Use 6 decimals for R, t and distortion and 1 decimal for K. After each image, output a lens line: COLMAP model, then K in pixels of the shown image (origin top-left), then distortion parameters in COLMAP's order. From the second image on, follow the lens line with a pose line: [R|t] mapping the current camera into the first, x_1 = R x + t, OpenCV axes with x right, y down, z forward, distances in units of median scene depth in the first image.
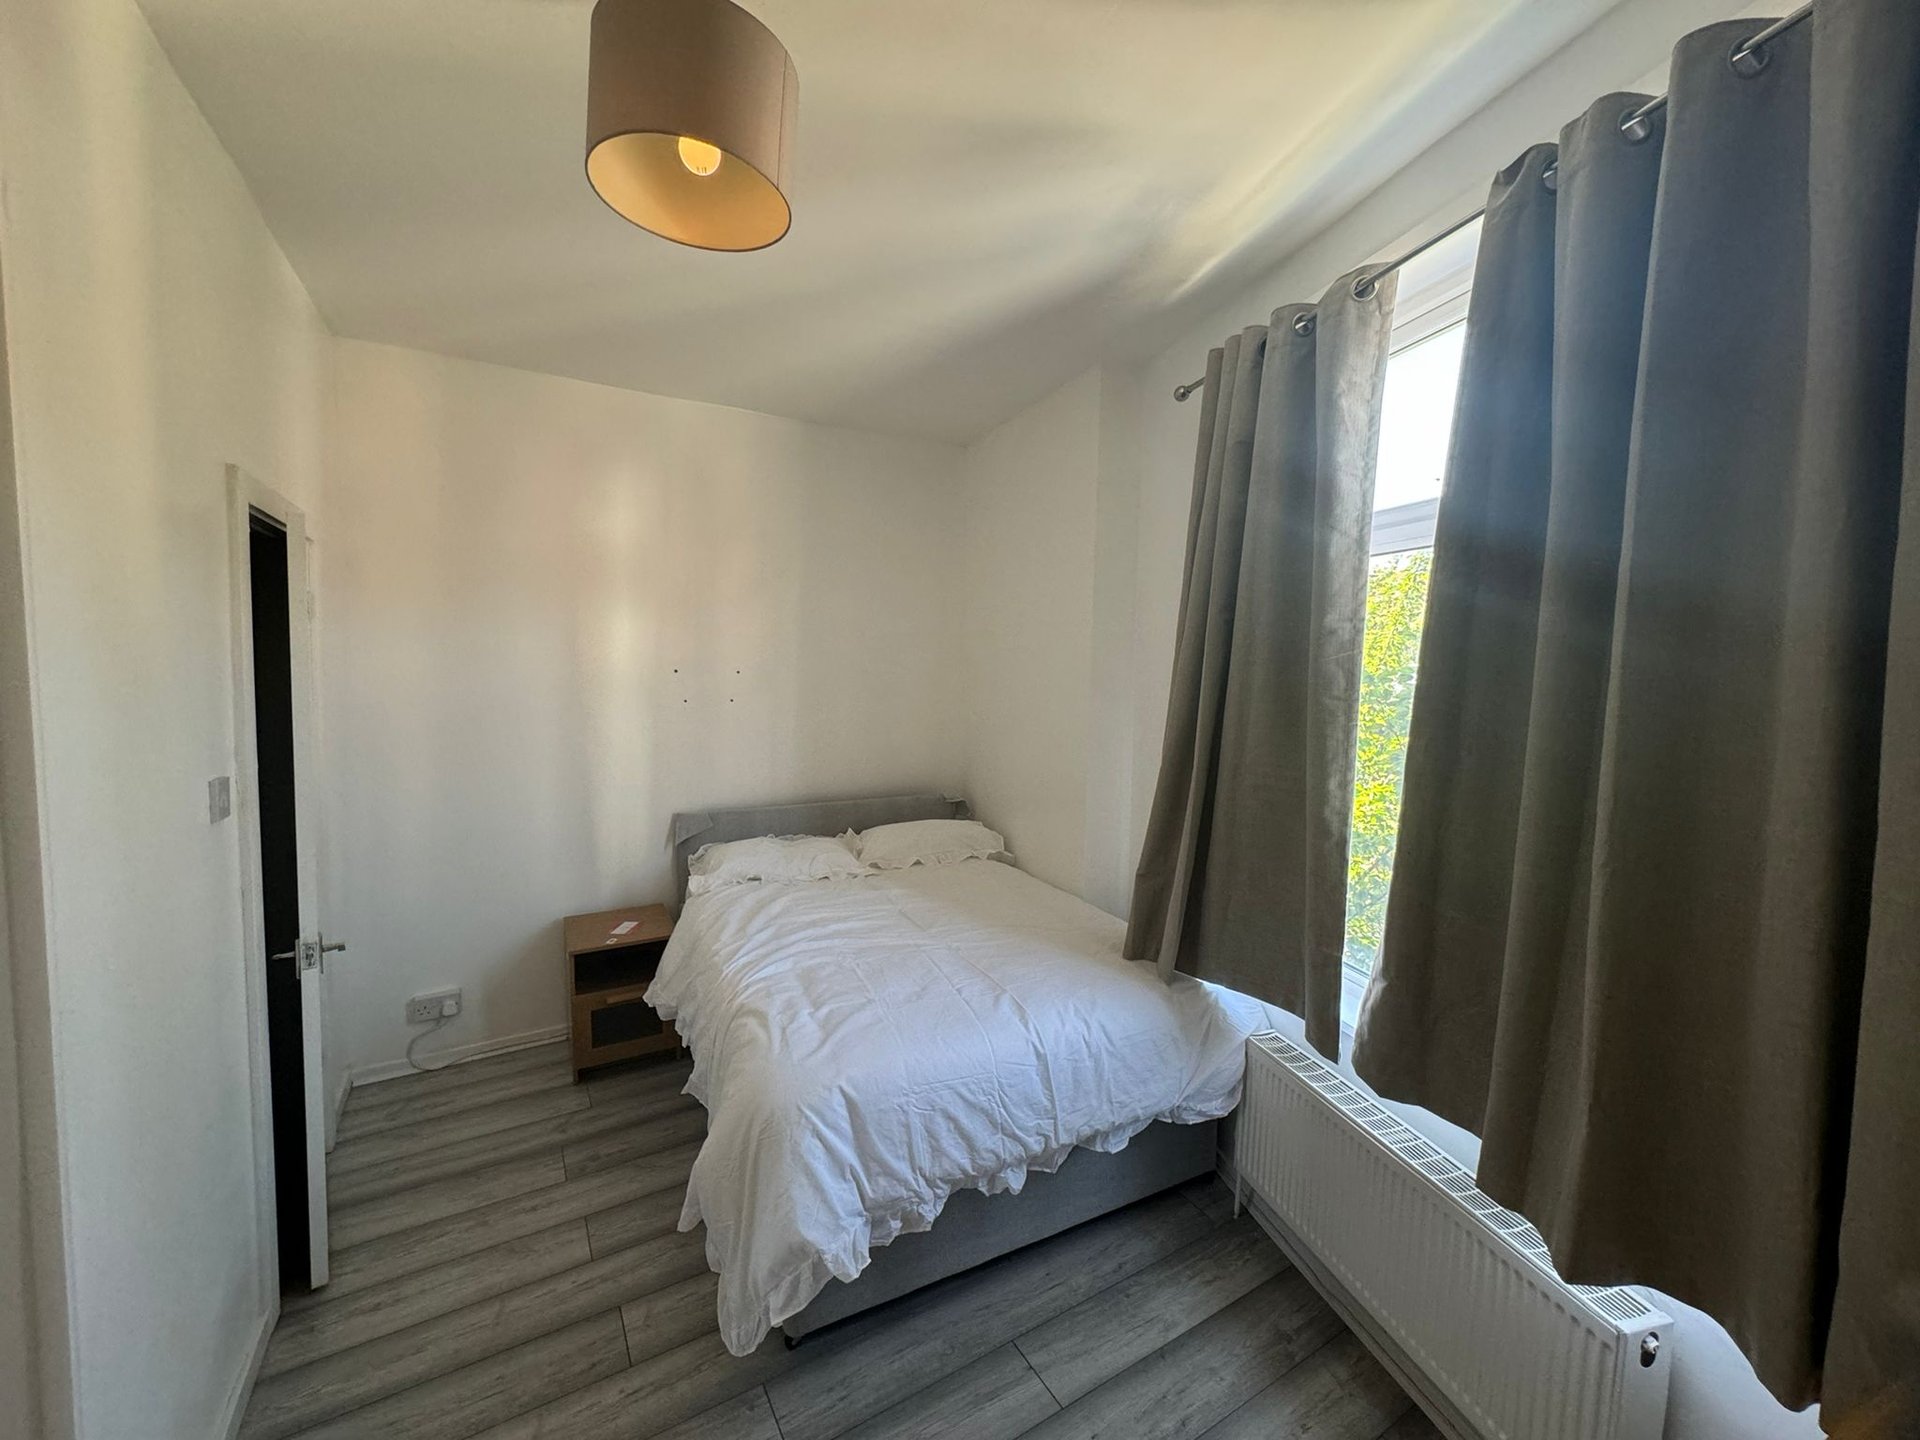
lens RADIAL K [[768.2, 0, 961.1], [0, 768.2, 719.7], [0, 0, 1]] dist [-0.003357, 0.000637]
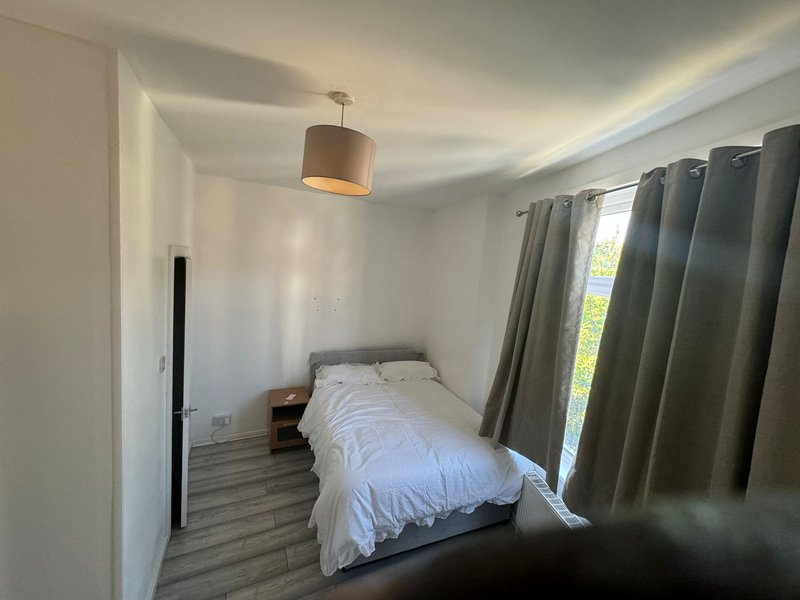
lens RADIAL K [[320.1, 0, 400.5], [0, 320.1, 299.3], [0, 0, 1]] dist [-0.003357, 0.000637]
pose [[0.994690, 0.068240, -0.077044, 0.000962], [-0.066178, 0.997386, 0.029010, -0.190230], [0.078822, -0.023758, 0.996606, -0.100614]]
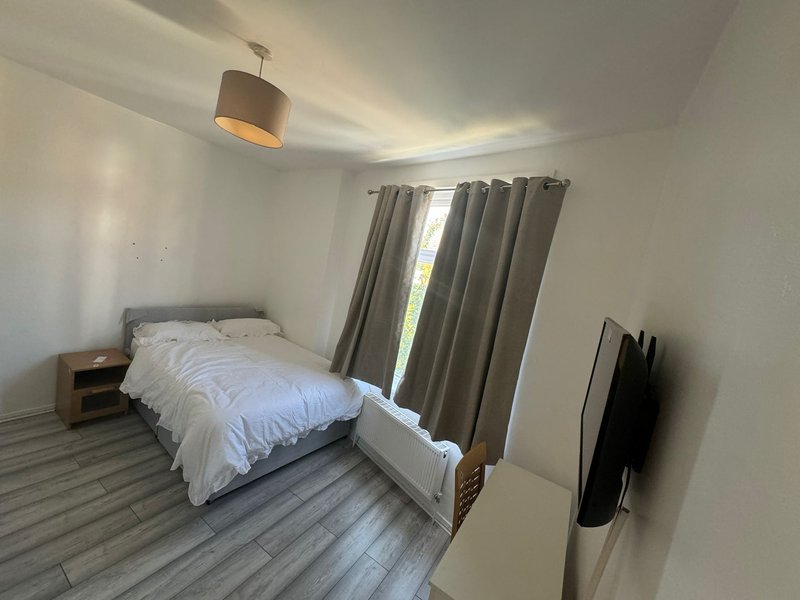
lens RADIAL K [[320.1, 0, 401.1], [0, 320.1, 299.6], [0, 0, 1]] dist [-0.003357, 0.000637]
pose [[0.870090, 0.100178, 0.482605, -0.226812], [-0.142694, 0.988395, 0.052095, -0.106289], [-0.471786, -0.114192, 0.874287, -0.287419]]
